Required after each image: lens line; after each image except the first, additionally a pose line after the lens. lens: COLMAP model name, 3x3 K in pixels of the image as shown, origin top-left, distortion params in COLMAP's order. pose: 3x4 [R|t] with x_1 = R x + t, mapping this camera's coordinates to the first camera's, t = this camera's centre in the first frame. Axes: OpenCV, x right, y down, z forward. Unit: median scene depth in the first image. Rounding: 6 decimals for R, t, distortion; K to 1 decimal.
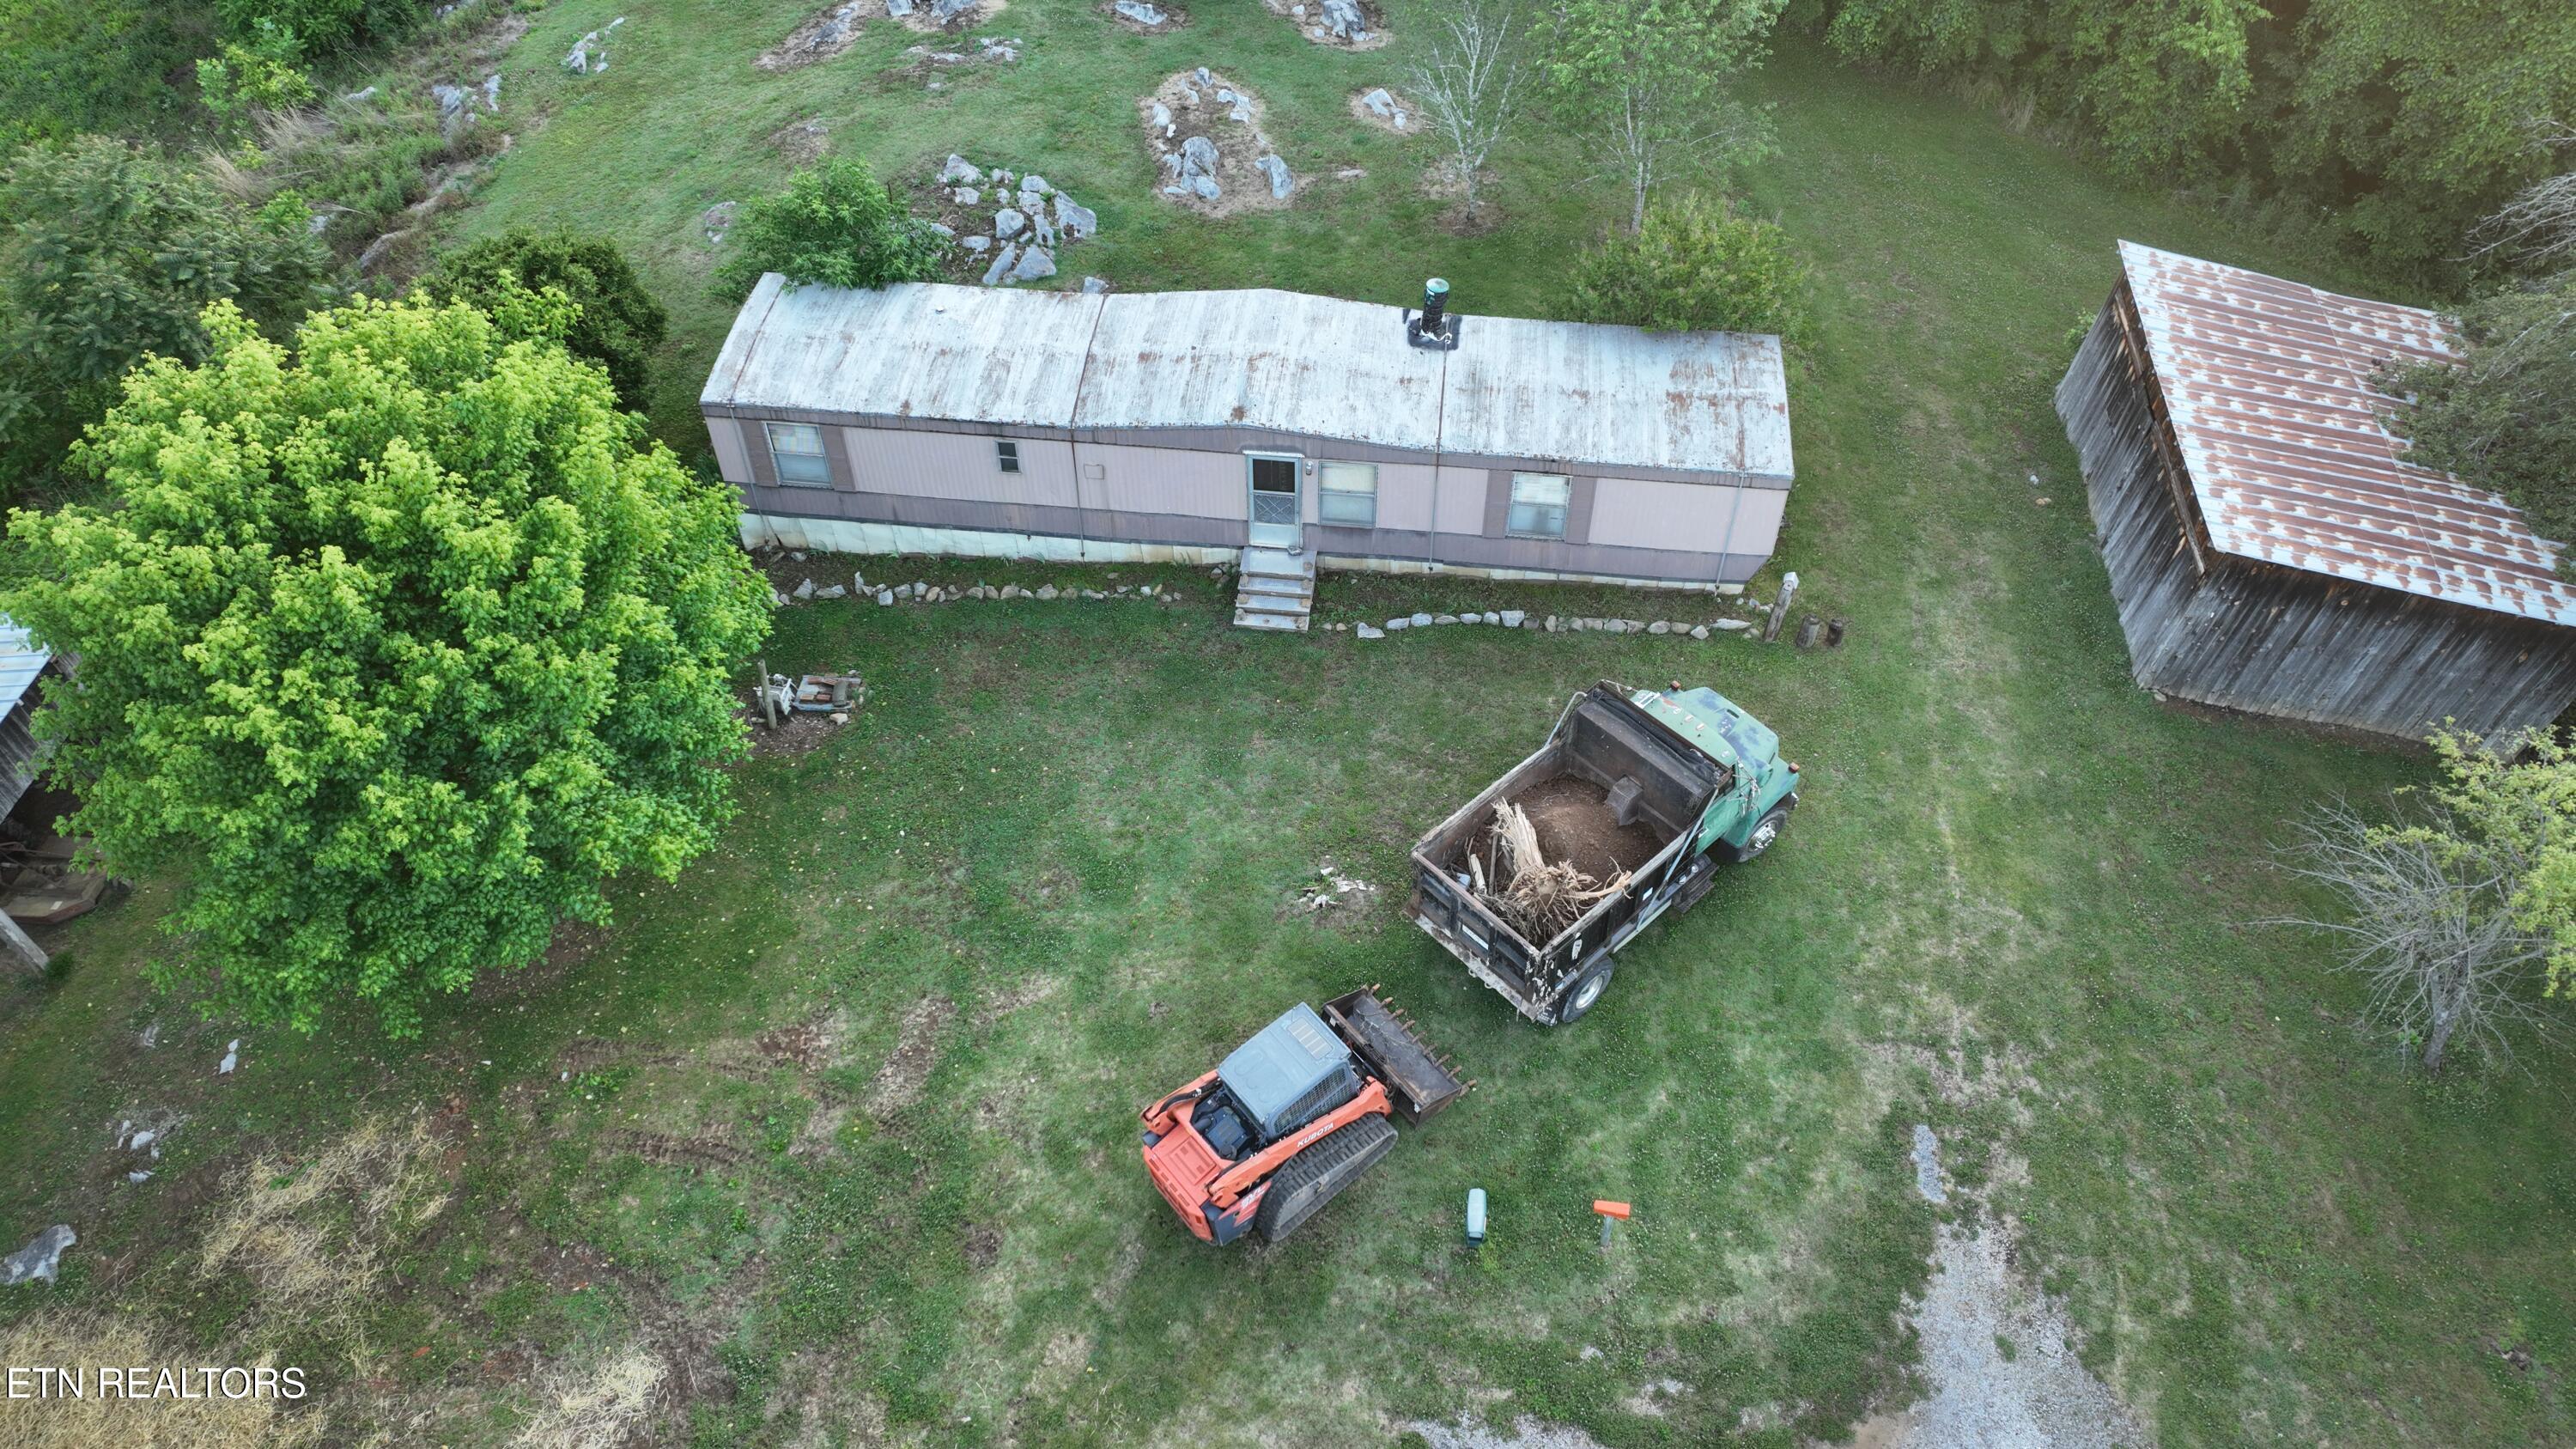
lens RADIAL K [[1801.6, 0, 1294.4], [0, 1801.6, 714.1], [0, 0, 1]] dist [0.005215, -0.001198]
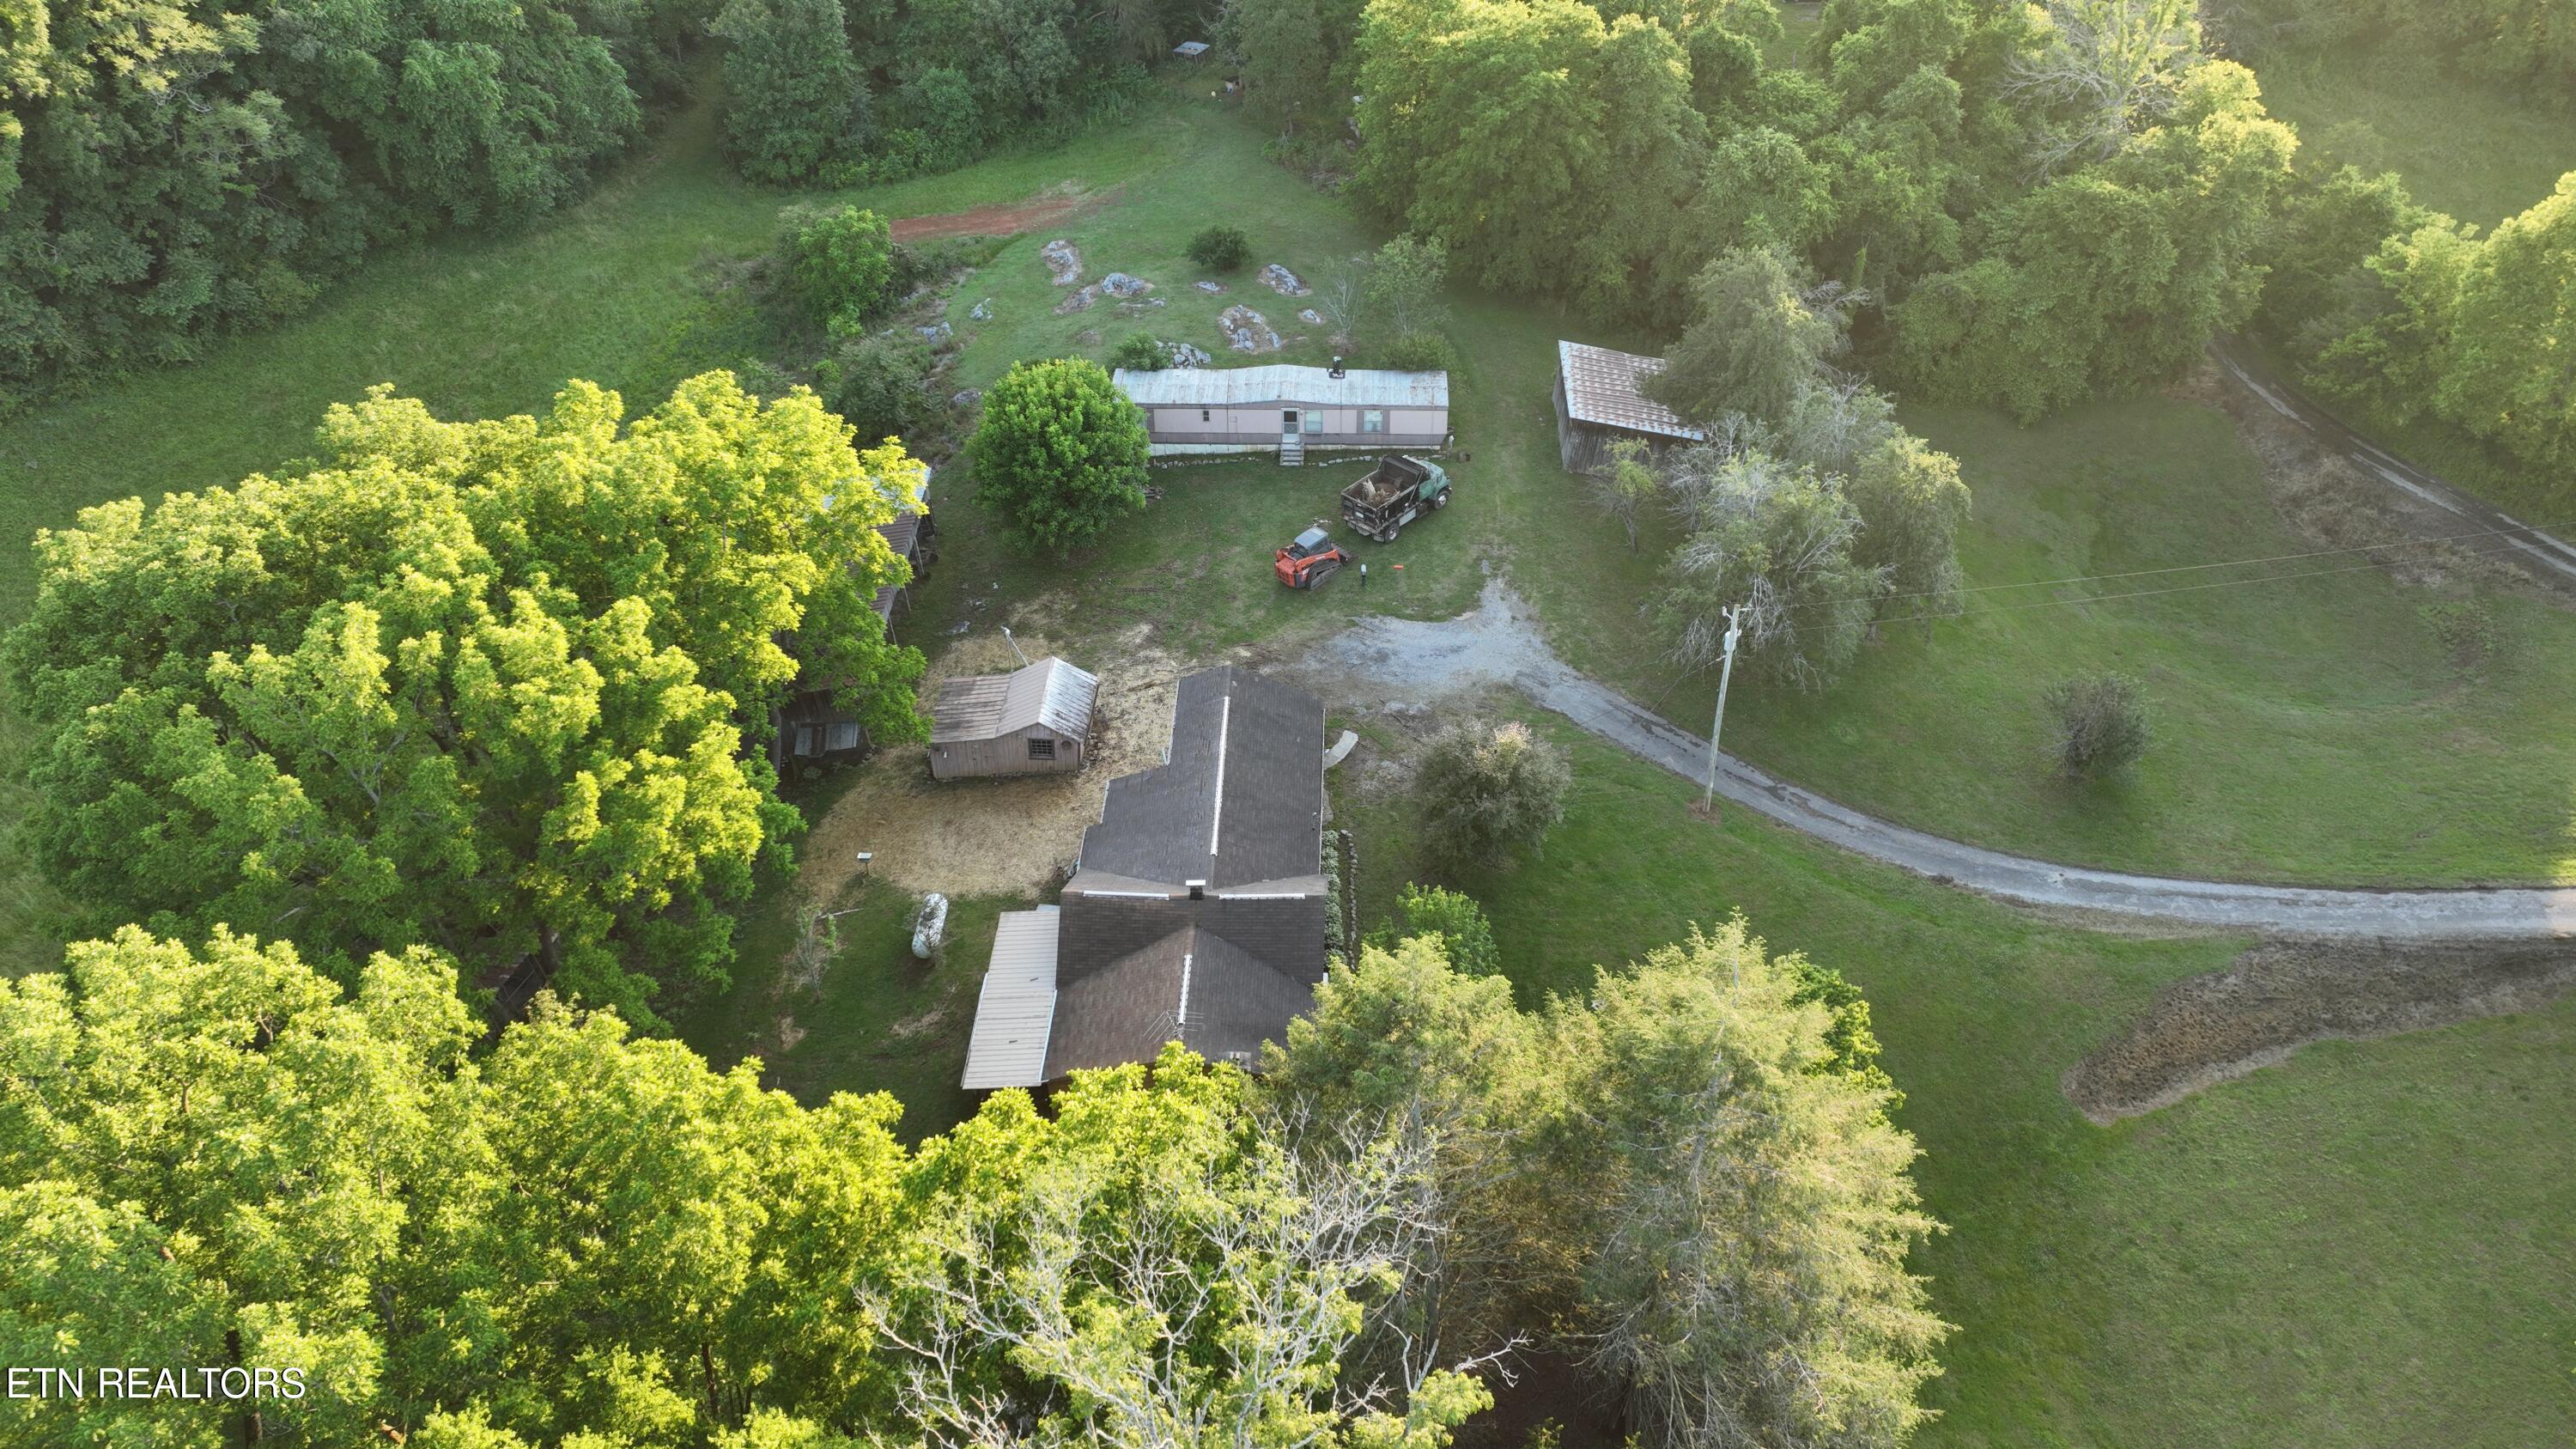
lens RADIAL K [[1801.6, 0, 1294.4], [0, 1801.6, 714.1], [0, 0, 1]] dist [0.005215, -0.001198]
pose [[0.997110, -0.053119, 0.054305, -0.203445], [0.060673, 0.987043, -0.148541, 0.854485], [-0.045711, 0.151406, 0.987414, -2.055558]]
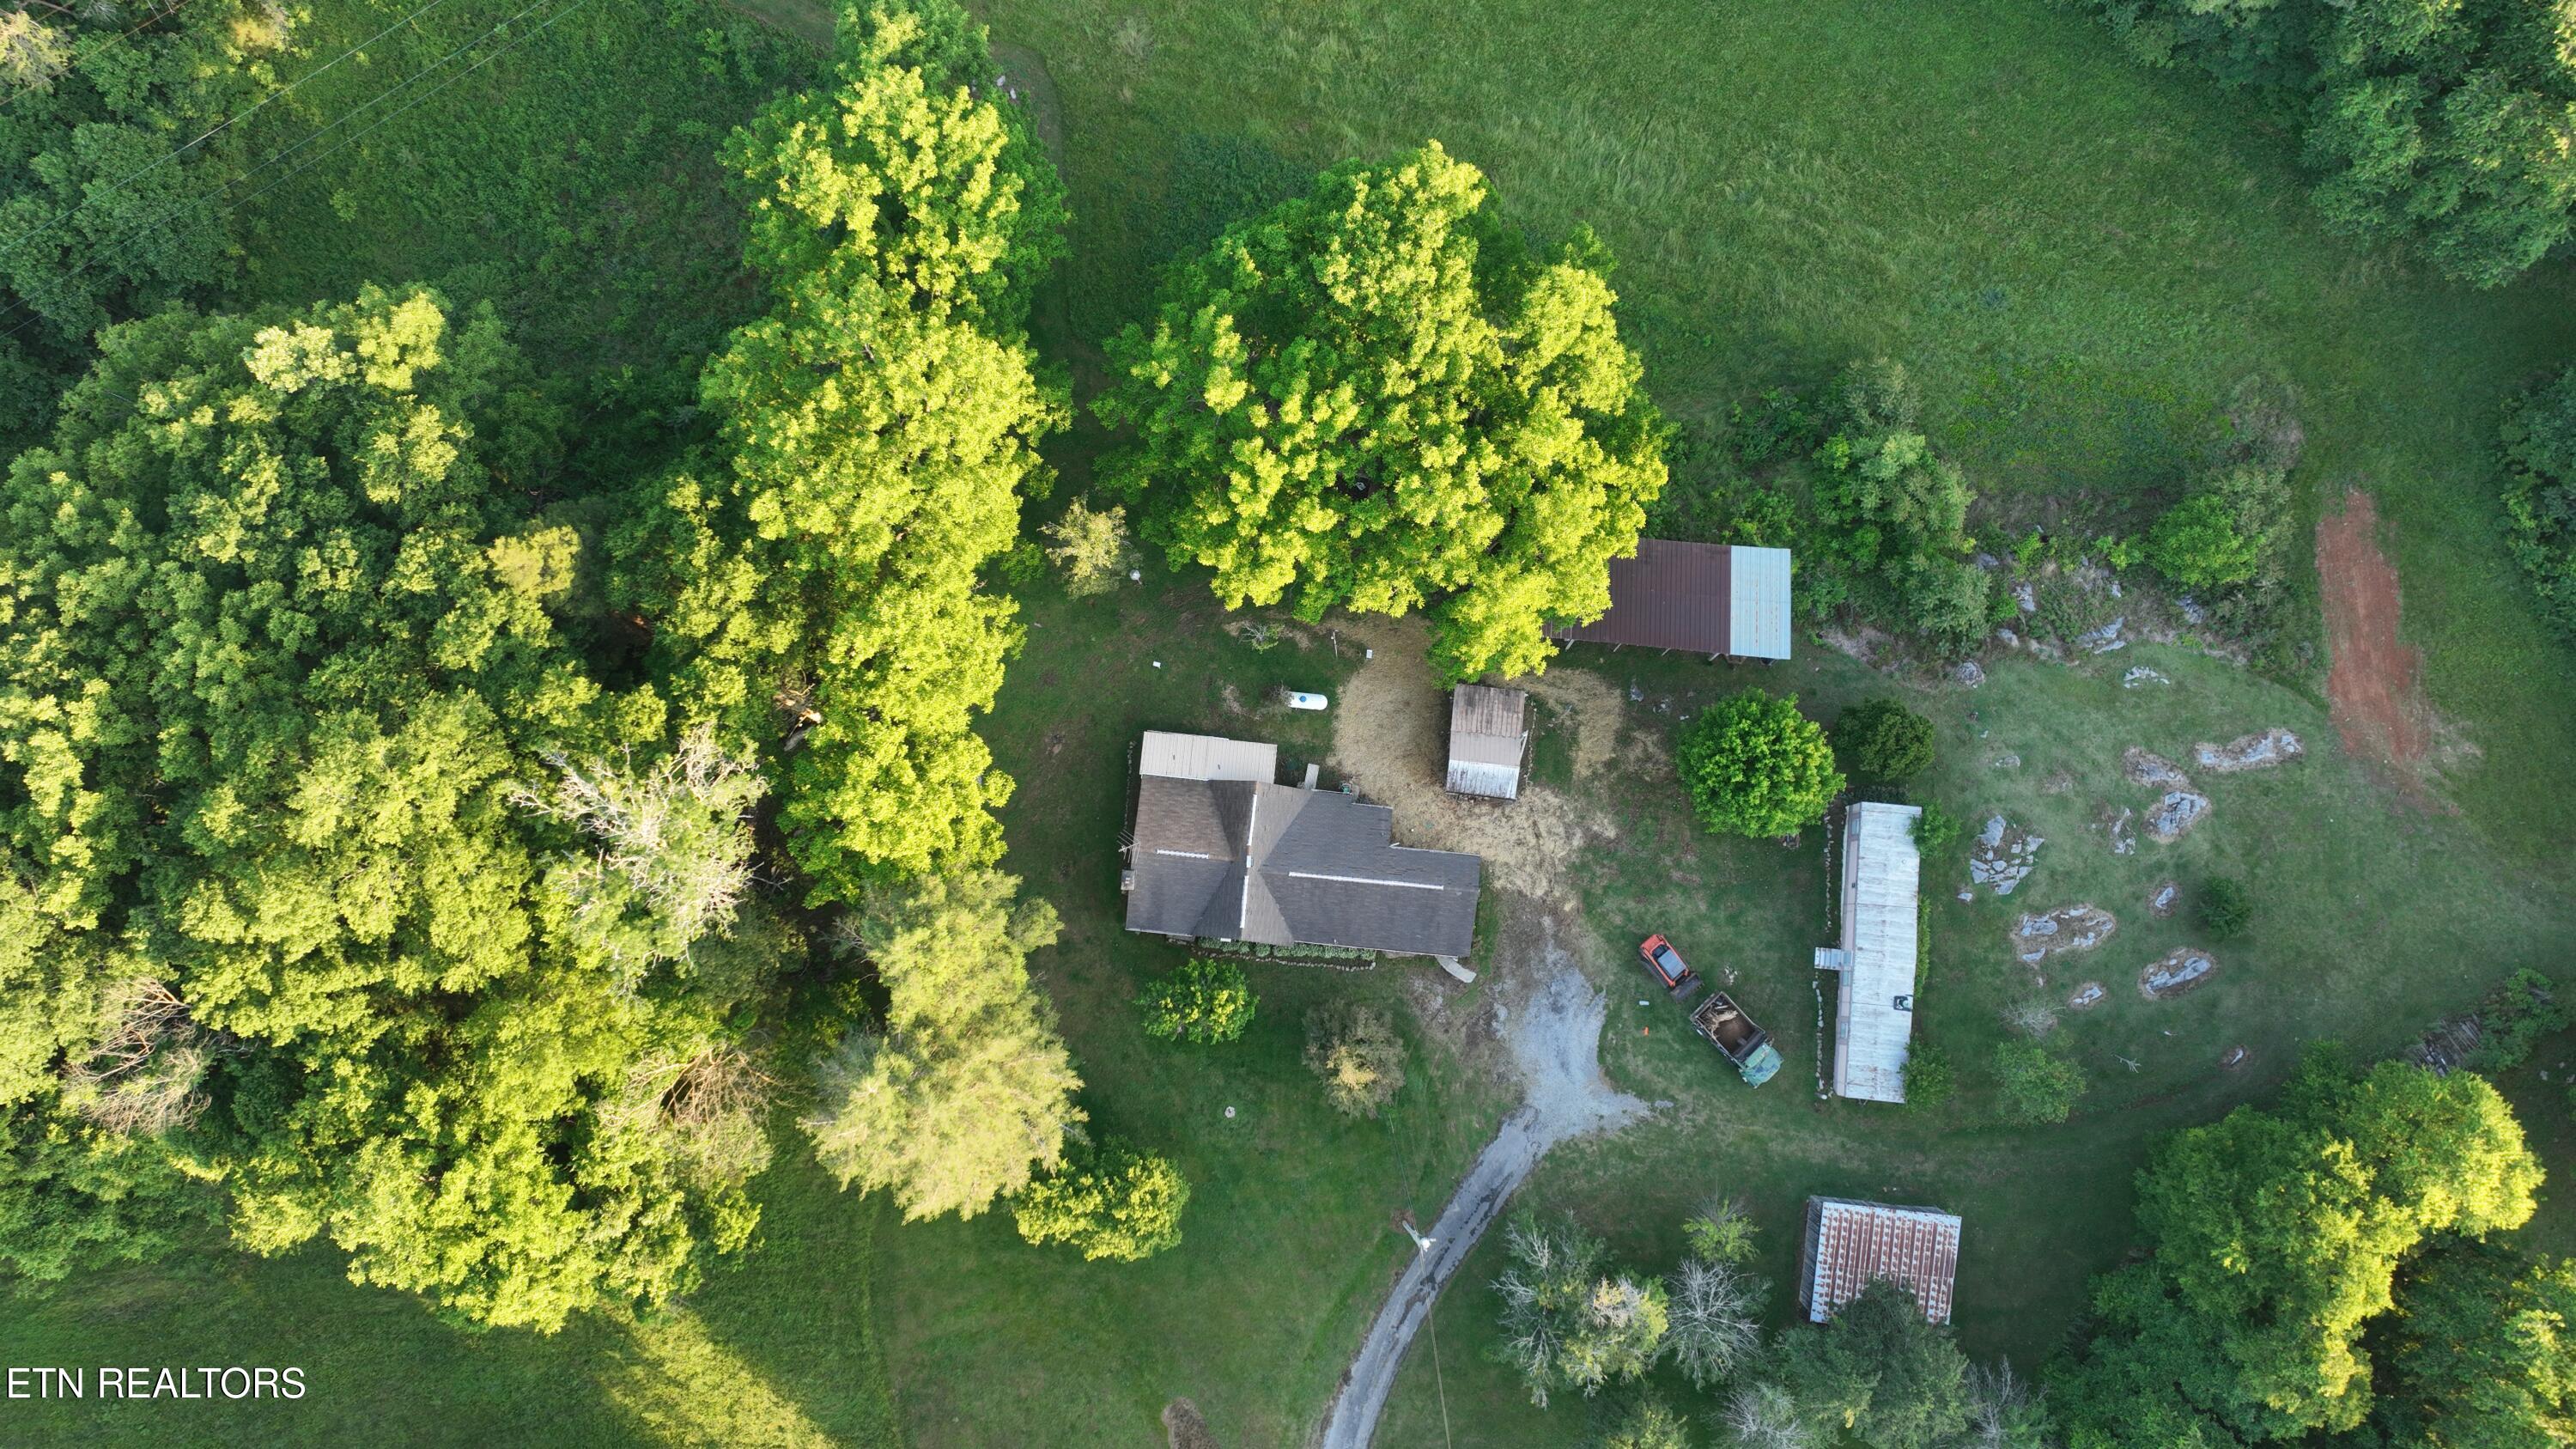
lens RADIAL K [[1801.6, 0, 1294.4], [0, 1801.6, 714.1], [0, 0, 1]] dist [0.005215, -0.001198]
pose [[0.009538, 0.991301, -0.131265, -0.032958], [-0.756077, 0.093059, 0.647833, -1.686418], [0.654413, 0.093068, 0.750388, -2.531128]]
